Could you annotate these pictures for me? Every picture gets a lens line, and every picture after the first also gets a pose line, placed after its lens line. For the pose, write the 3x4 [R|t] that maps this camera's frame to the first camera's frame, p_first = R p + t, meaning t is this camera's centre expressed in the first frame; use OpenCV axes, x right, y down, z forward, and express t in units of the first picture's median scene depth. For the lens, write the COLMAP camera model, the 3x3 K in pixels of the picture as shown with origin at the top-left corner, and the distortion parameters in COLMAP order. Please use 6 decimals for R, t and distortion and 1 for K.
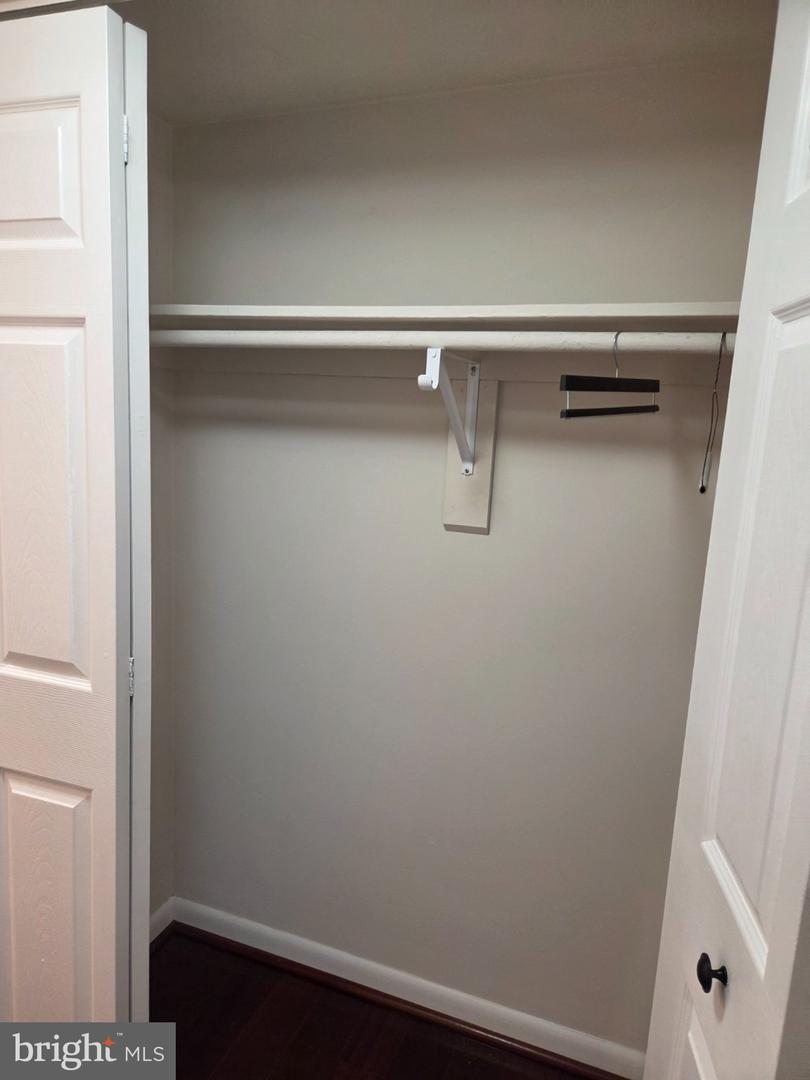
lens RADIAL K [[731.2, 0, 405.5], [0, 731.2, 549.0], [0, 0, 1]] dist [0.040093, -0.003576]
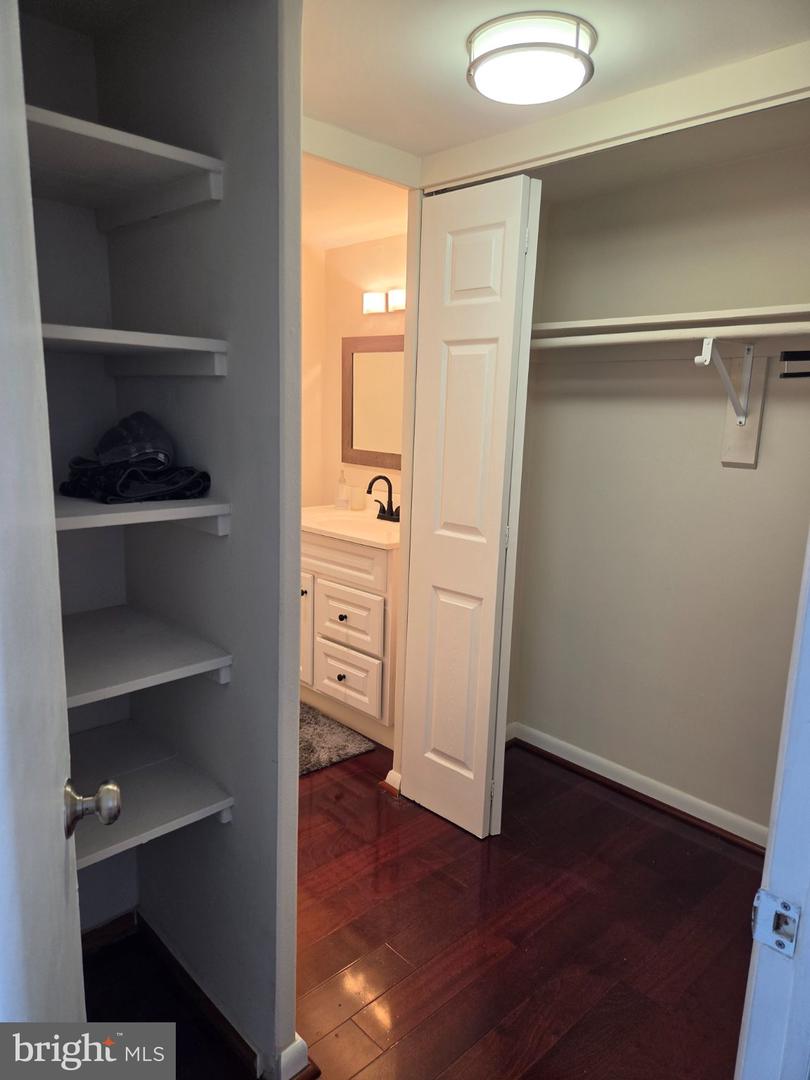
lens RADIAL K [[731.2, 0, 401.1], [0, 731.2, 543.8], [0, 0, 1]] dist [0.040093, -0.003576]
pose [[0.879609, 0.063646, -0.471421, 0.225753], [-0.063119, 0.997862, 0.016949, 0.166276], [0.471492, 0.014847, 0.881746, -0.646882]]
